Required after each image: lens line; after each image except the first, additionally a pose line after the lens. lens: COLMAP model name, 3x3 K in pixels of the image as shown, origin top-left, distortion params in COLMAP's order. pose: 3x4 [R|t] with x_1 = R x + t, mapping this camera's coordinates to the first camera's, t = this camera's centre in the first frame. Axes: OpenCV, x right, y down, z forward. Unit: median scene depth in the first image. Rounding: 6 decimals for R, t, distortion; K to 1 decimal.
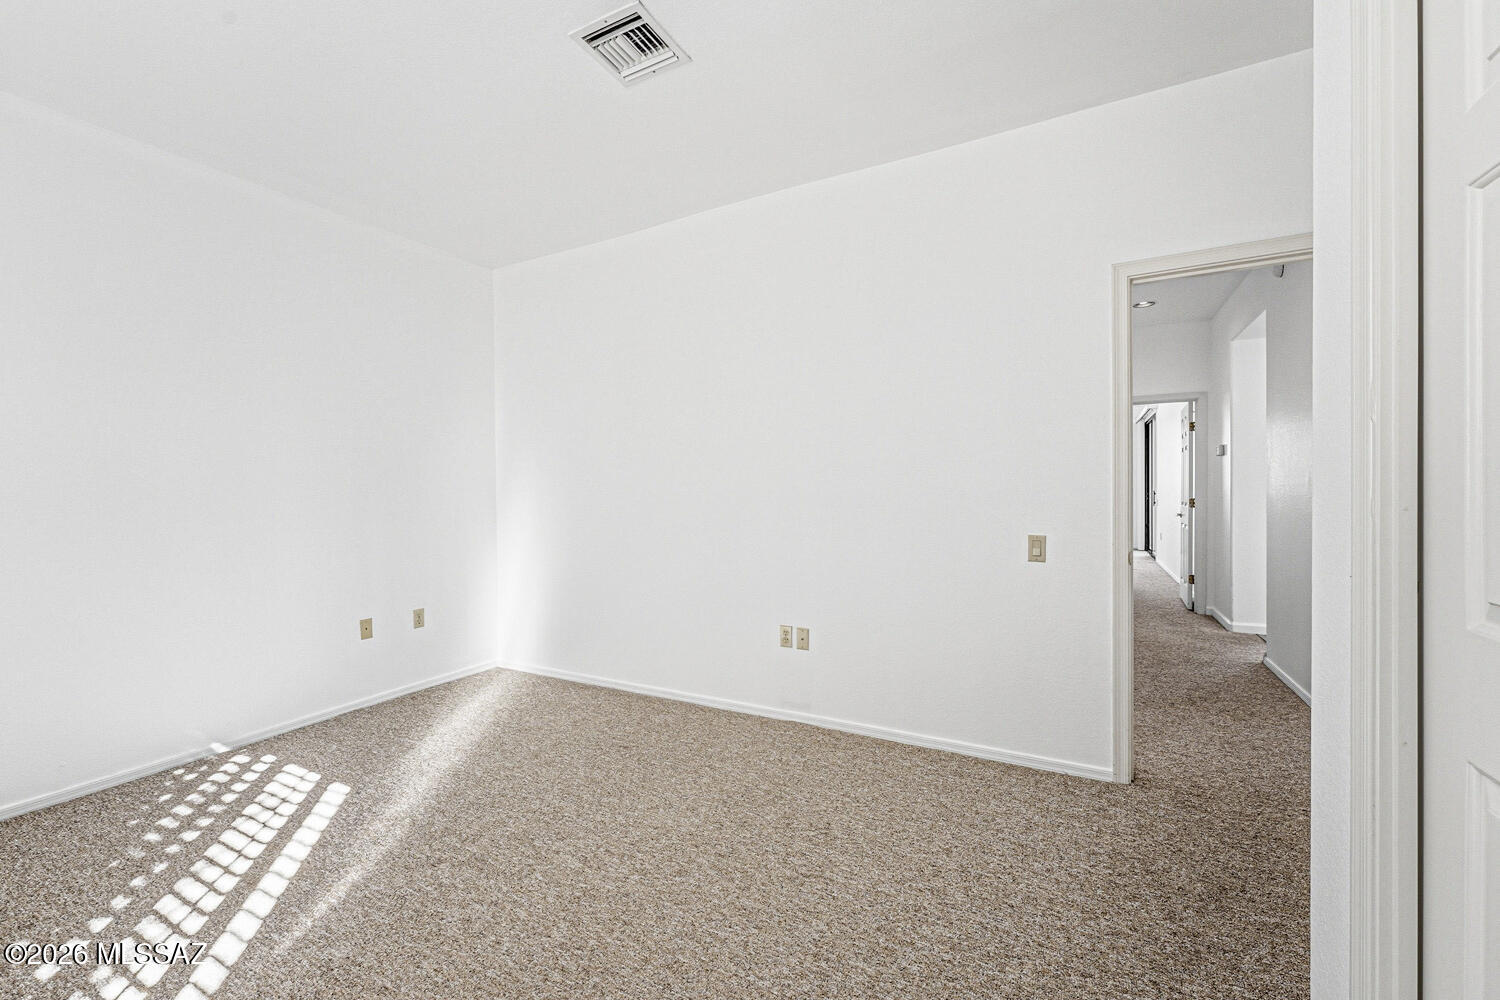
lens RADIAL K [[611.6, 0, 744.2], [0, 611.6, 496.8], [0, 0, 1]] dist [-0.001489, -0.000266]
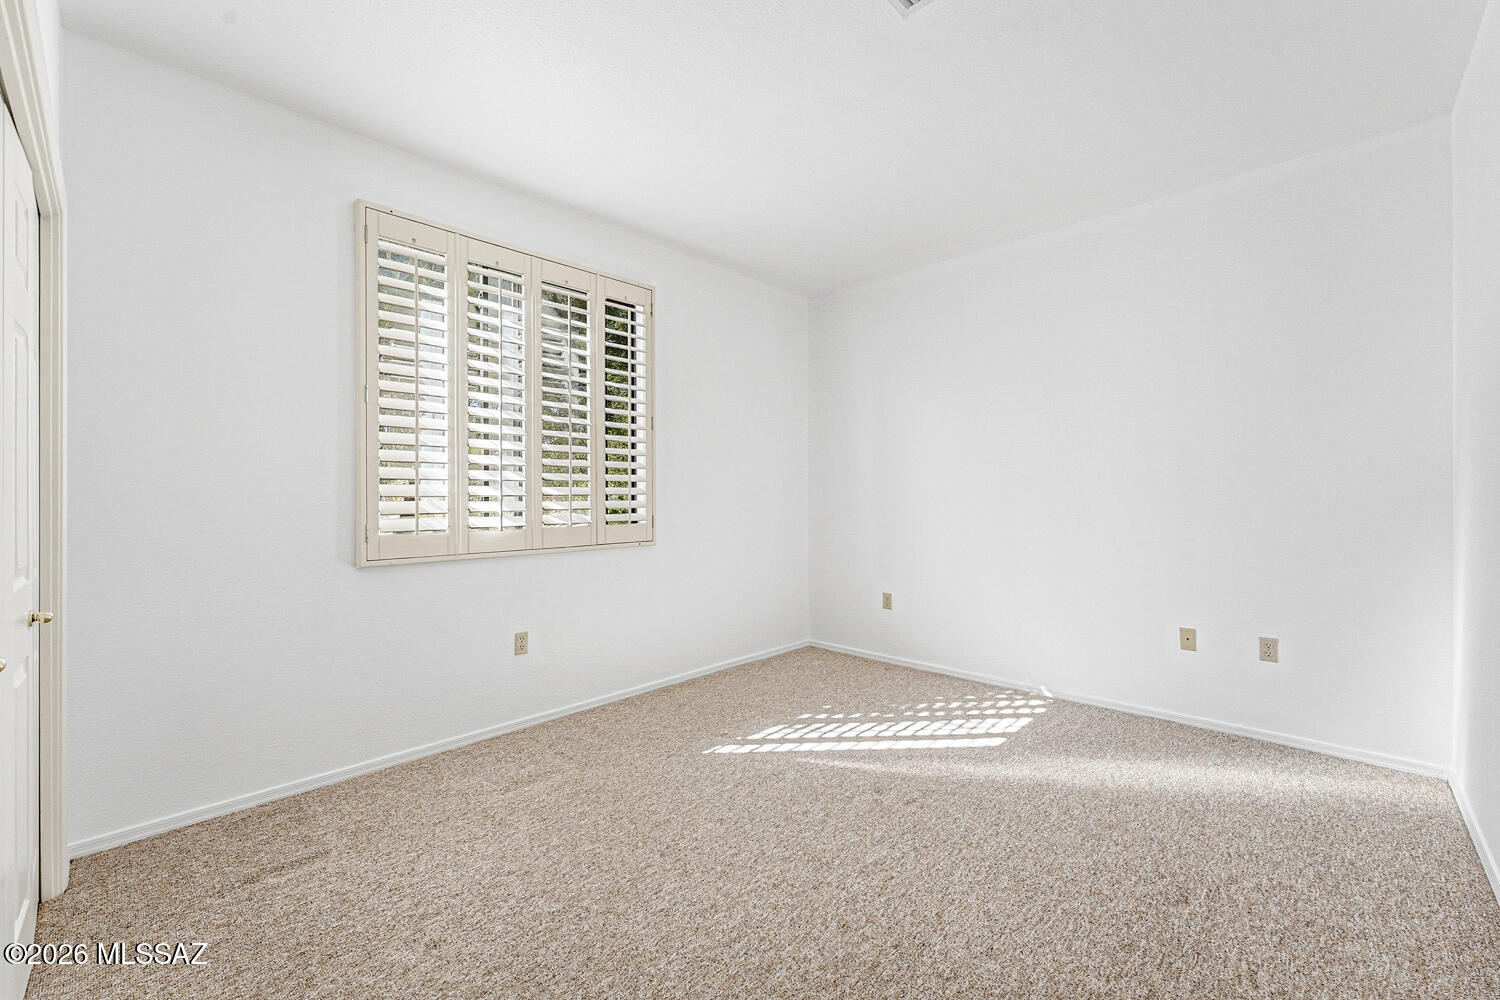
lens RADIAL K [[611.6, 0, 744.2], [0, 611.6, 496.8], [0, 0, 1]] dist [-0.001489, -0.000266]
pose [[-0.260717, 0.016790, -0.965269, 0.587164], [-0.002635, 0.999833, 0.018103, -0.014033], [0.965412, 0.007263, -0.260629, 0.827133]]
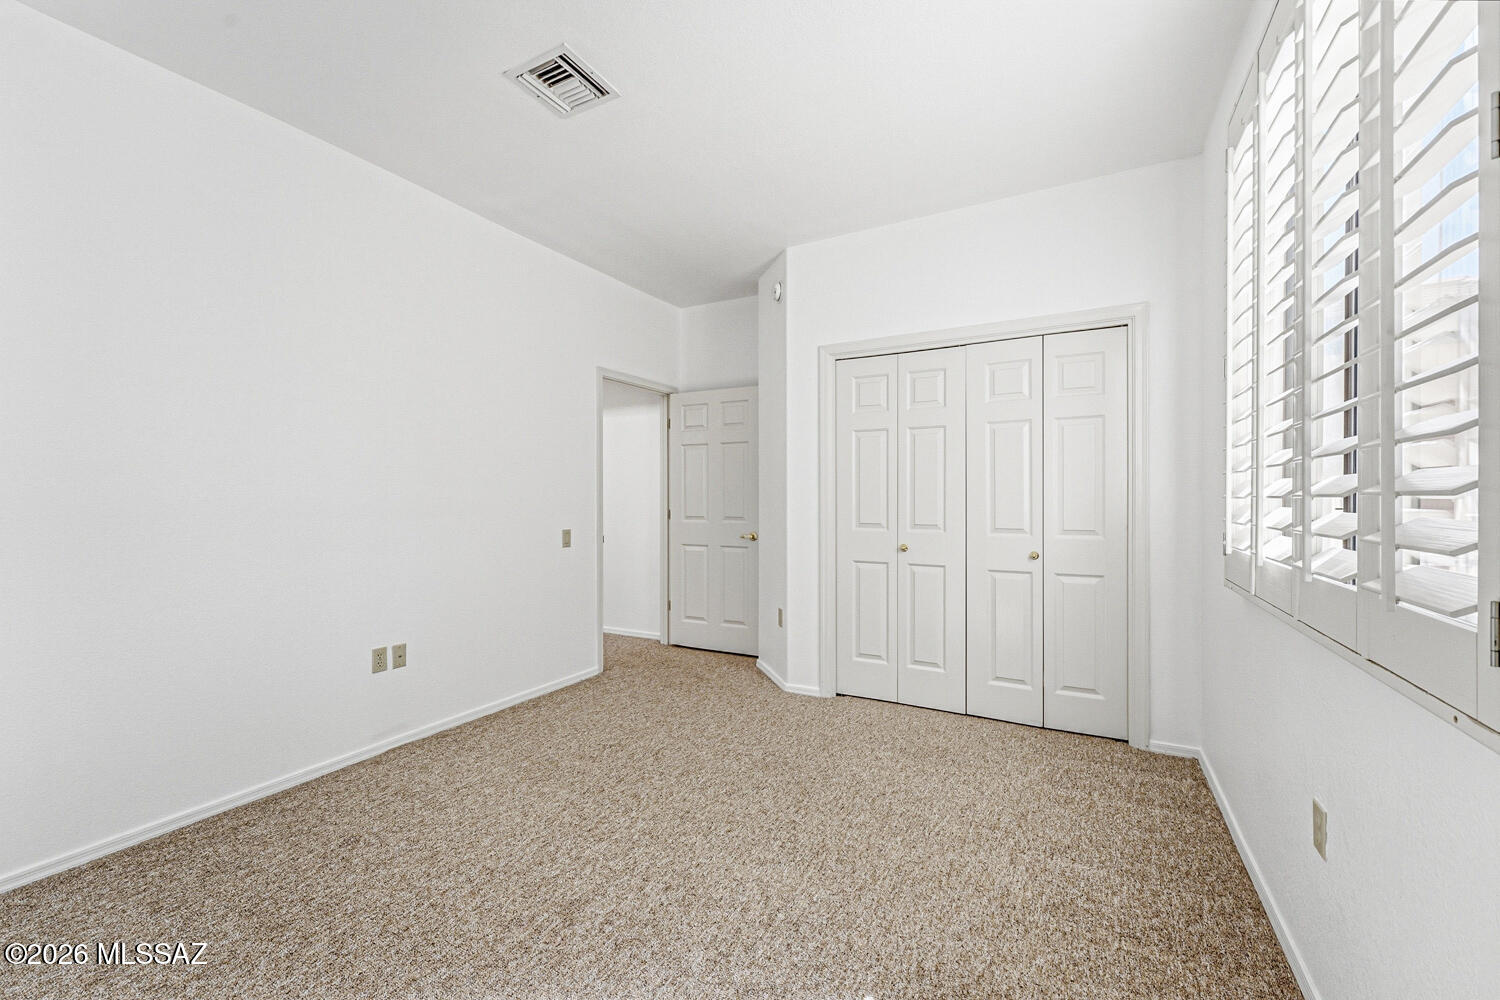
lens RADIAL K [[611.6, 0, 744.2], [0, 611.6, 496.8], [0, 0, 1]] dist [-0.001489, -0.000266]
pose [[0.001047, 0.011501, 0.999933, -1.058443], [0.011160, 0.999871, -0.011512, 0.005431], [-0.999937, 0.011172, 0.000919, 0.582764]]
